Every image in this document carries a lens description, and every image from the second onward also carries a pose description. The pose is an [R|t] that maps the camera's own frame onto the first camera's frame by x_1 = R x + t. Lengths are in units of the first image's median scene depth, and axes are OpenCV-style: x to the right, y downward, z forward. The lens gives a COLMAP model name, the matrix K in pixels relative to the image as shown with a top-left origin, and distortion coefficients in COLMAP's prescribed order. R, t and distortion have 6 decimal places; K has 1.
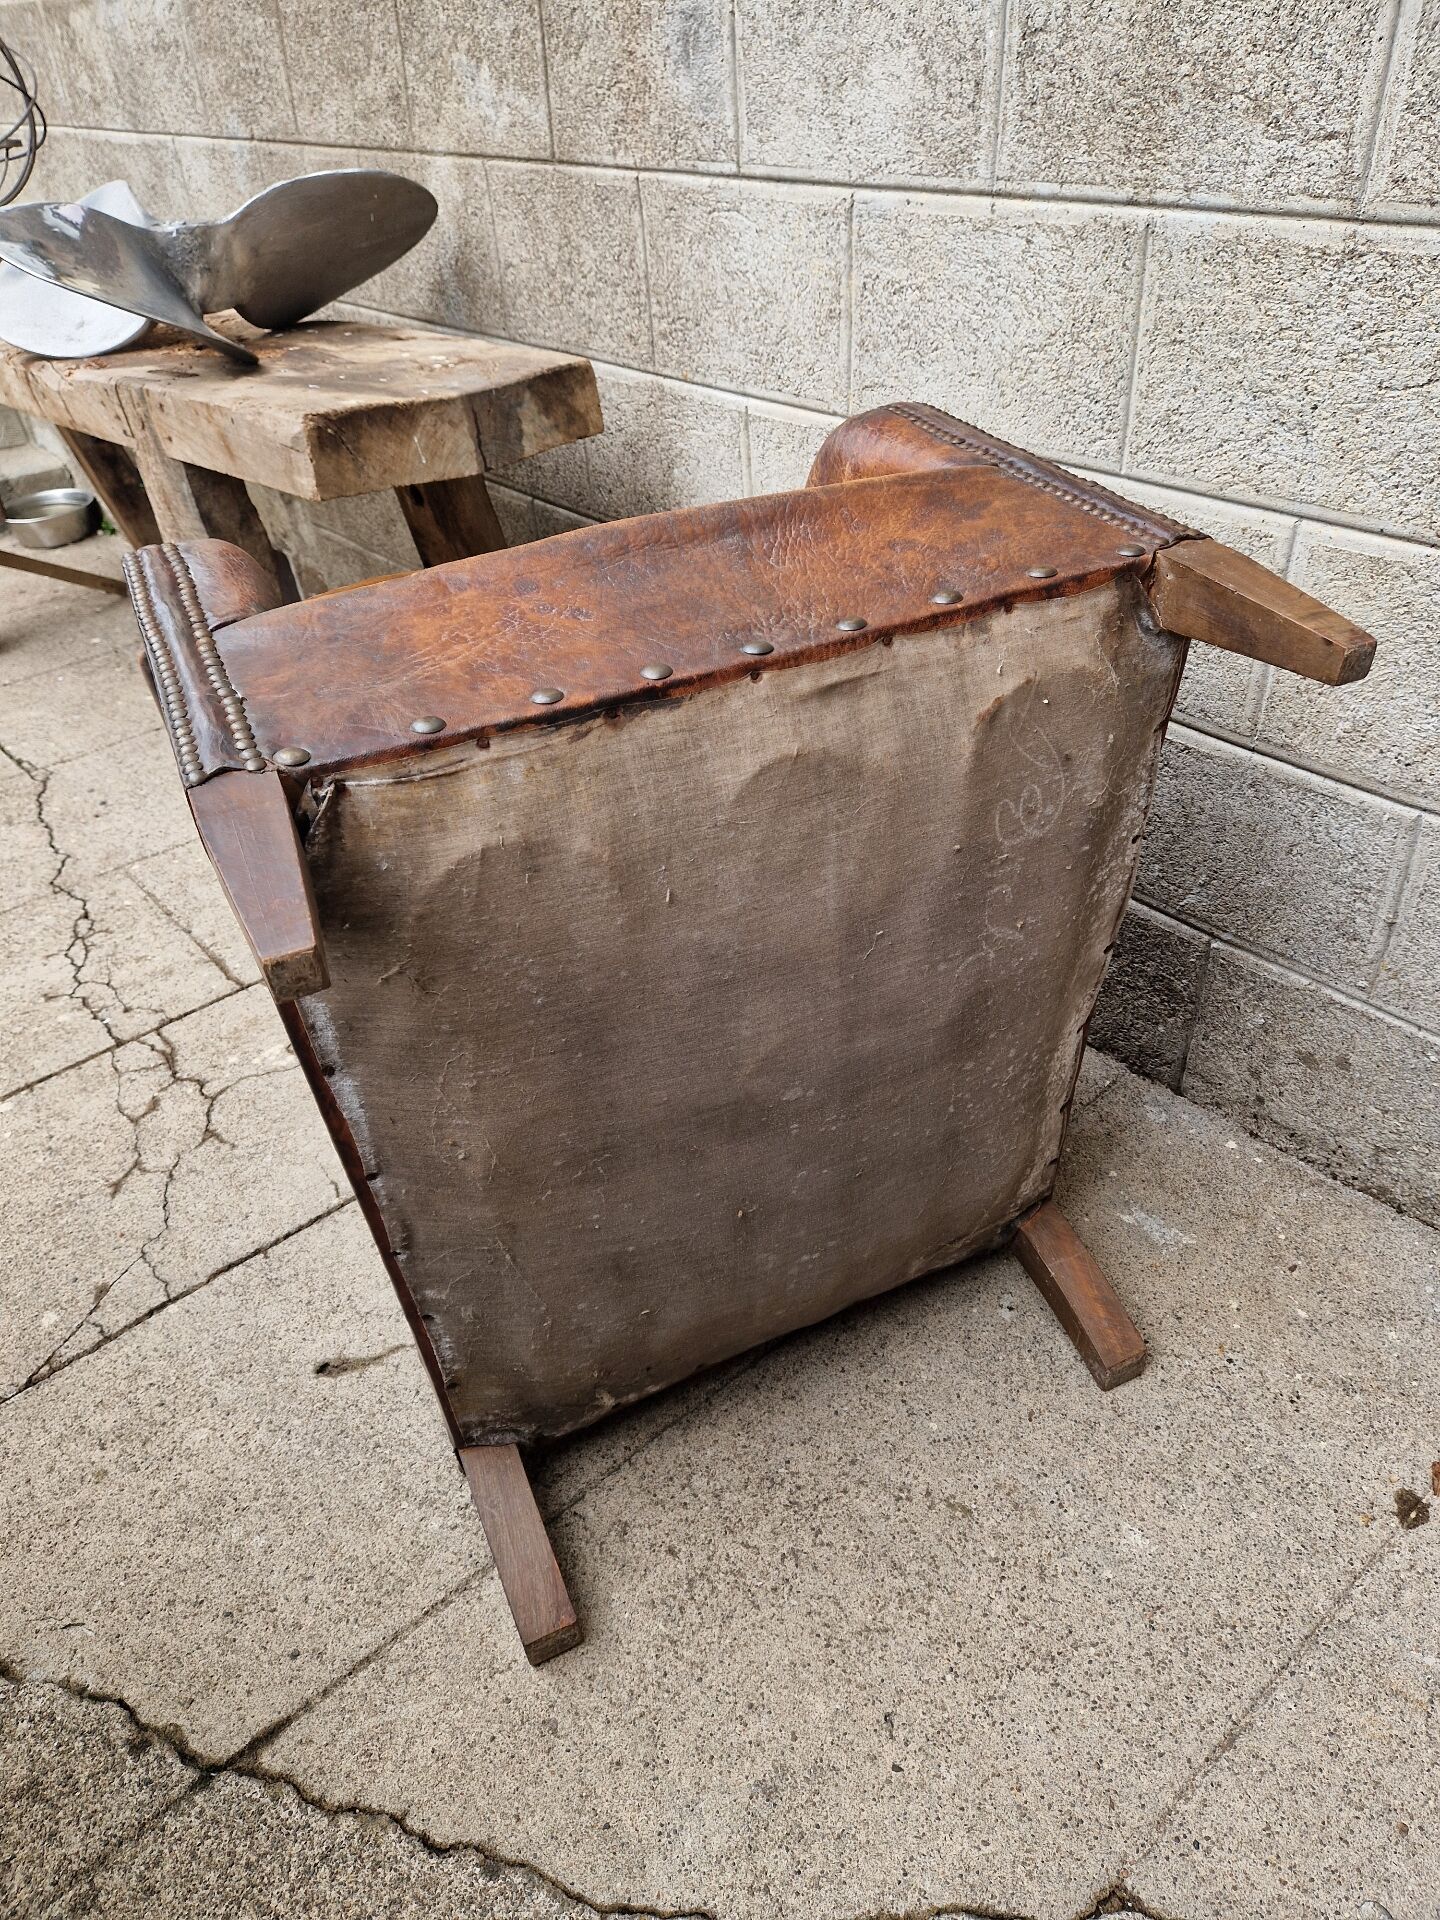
lens RADIAL K [[1297.0, 0, 728.6], [0, 1297.0, 944.5], [0, 0, 1]] dist [0.074802, -0.071920]
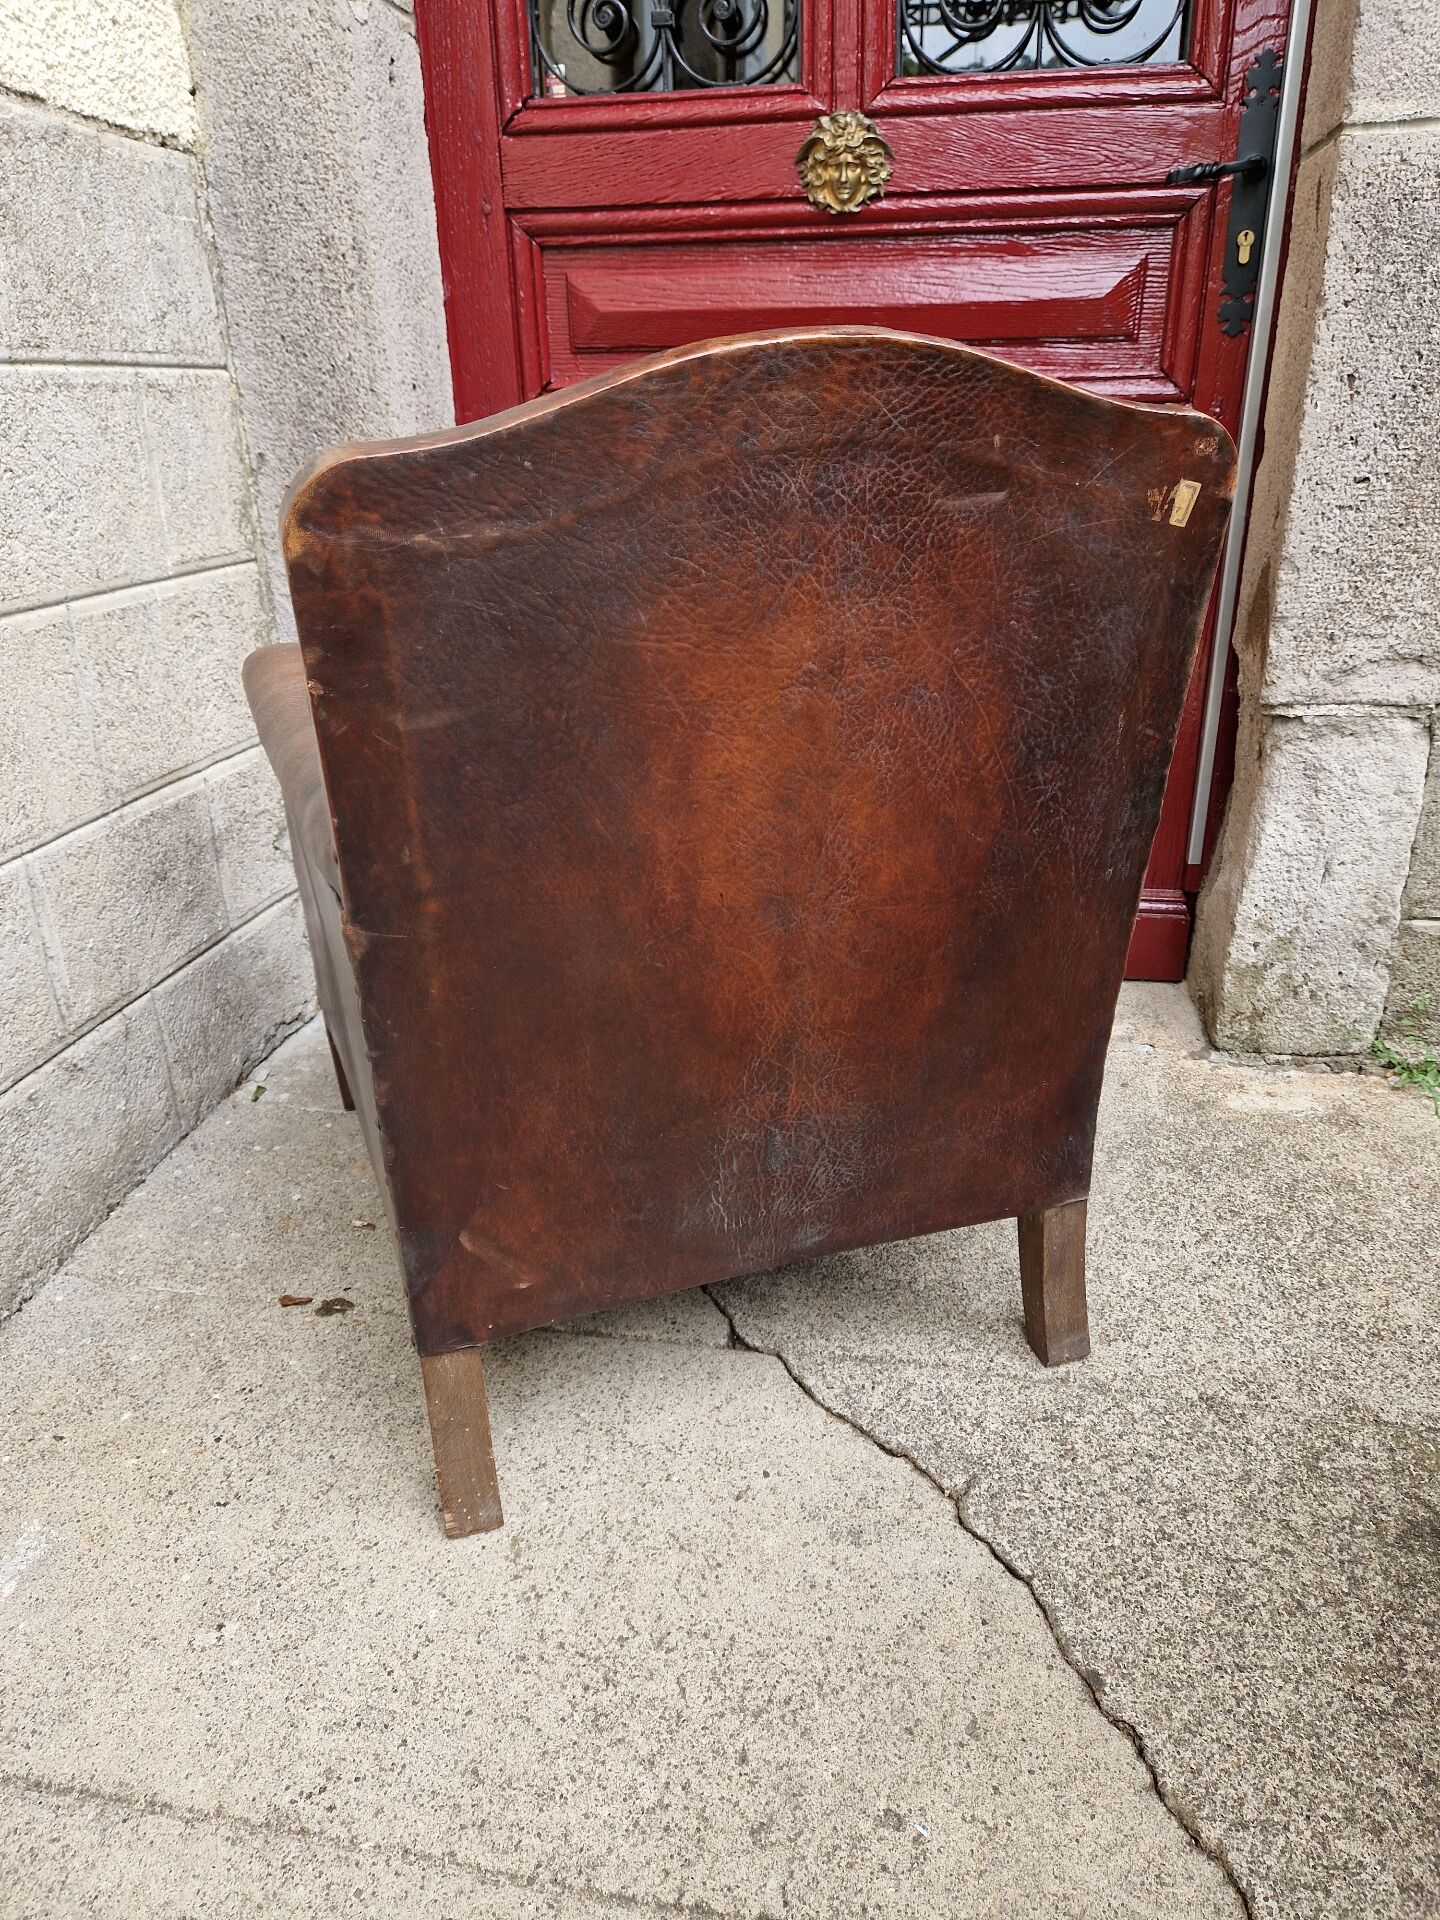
lens RADIAL K [[1297.0, 0, 725.5], [0, 1297.0, 932.4], [0, 0, 1]] dist [0.074802, -0.071920]
pose [[-0.633615, -0.240523, 0.735310, -0.566709], [0.489069, 0.611914, 0.621589, -0.391743], [-0.599453, 0.753465, -0.270086, 0.944456]]
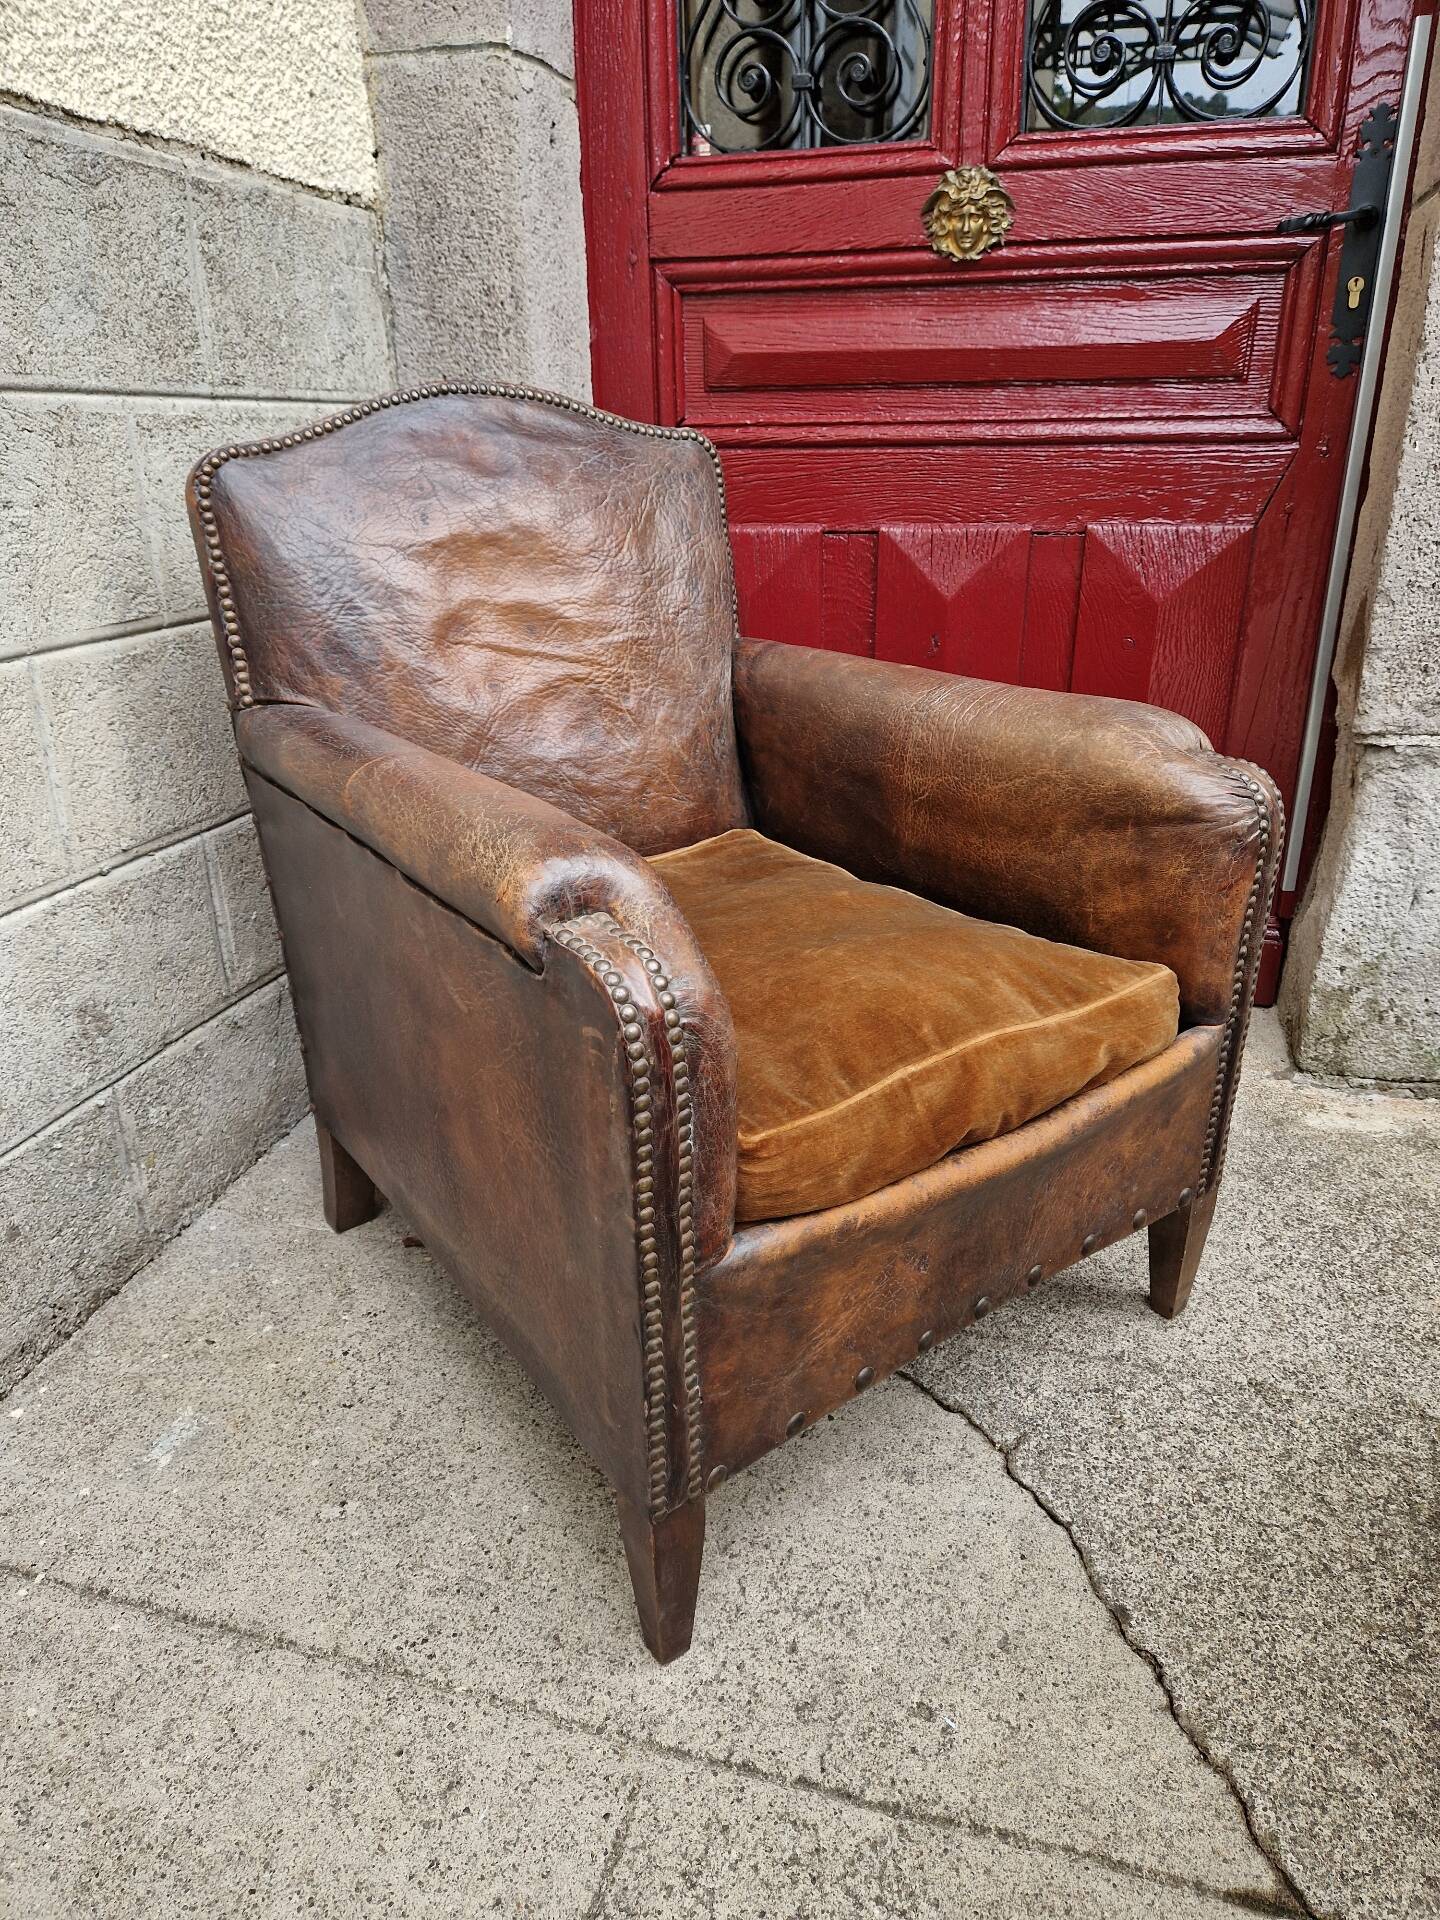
lens RADIAL K [[1297.0, 0, 725.8], [0, 1297.0, 952.9], [0, 0, 1]] dist [0.074802, -0.071920]
pose [[-0.554771, -0.259053, 0.790645, -0.673662], [0.514362, 0.640145, 0.570654, -0.418344], [-0.653958, 0.723260, -0.221887, 0.991097]]
